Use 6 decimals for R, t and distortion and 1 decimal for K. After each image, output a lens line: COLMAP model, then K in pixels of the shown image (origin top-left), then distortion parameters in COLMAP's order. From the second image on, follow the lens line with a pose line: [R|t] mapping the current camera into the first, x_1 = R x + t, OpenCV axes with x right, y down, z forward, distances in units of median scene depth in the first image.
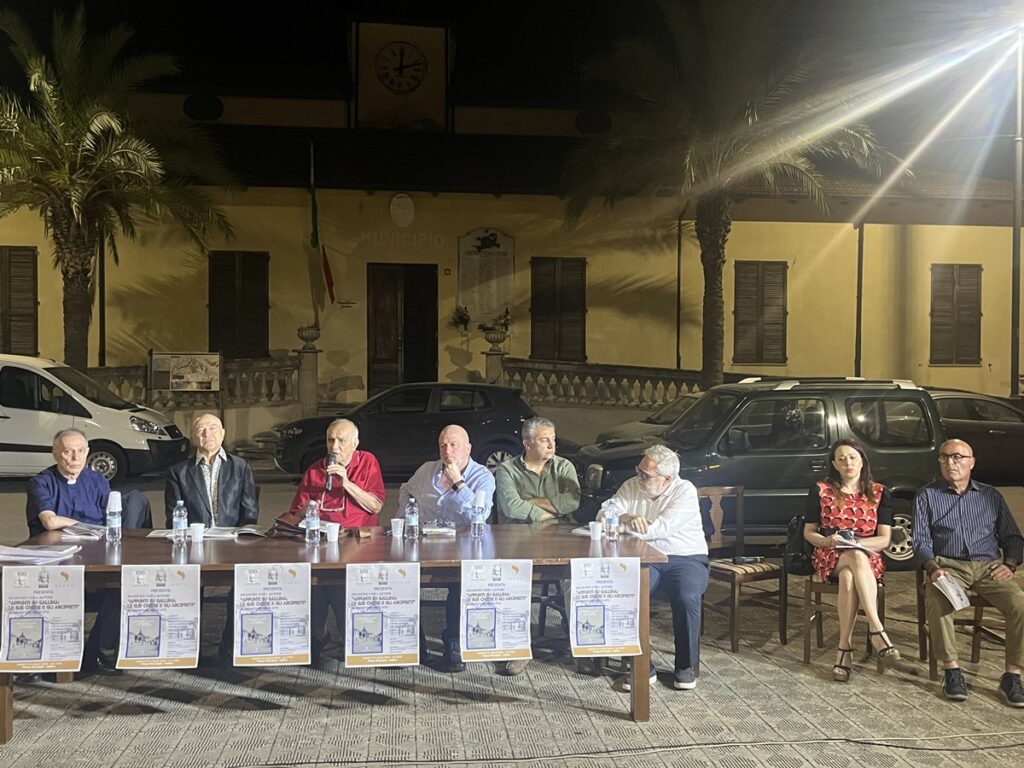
lens RADIAL K [[956.2, 0, 512.0], [0, 956.2, 384.0], [0, 0, 1]] dist [0.139314, -0.669458]
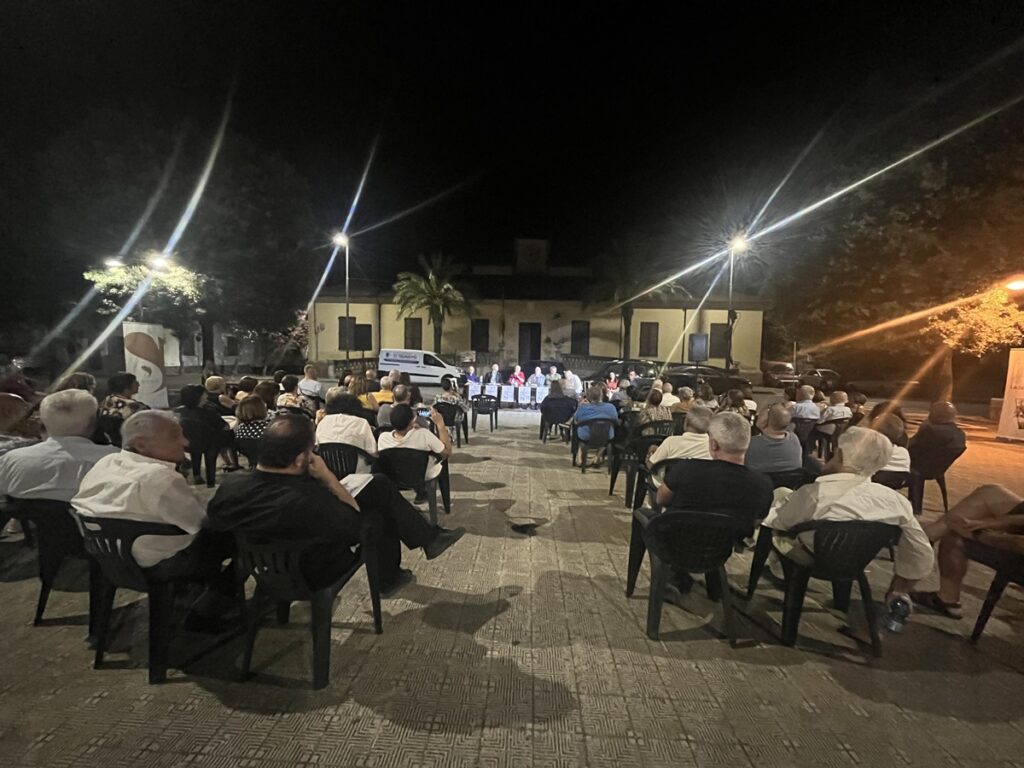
lens RADIAL K [[410.8, 0, 512.0], [0, 410.8, 384.0], [0, 0, 1]] dist [-0.000039, -0.000003]
pose [[0.987359, 0.027659, -0.156070, 0.044299], [-0.019547, 0.998389, 0.053270, 0.004926], [0.157292, -0.049546, 0.986308, -0.362183]]
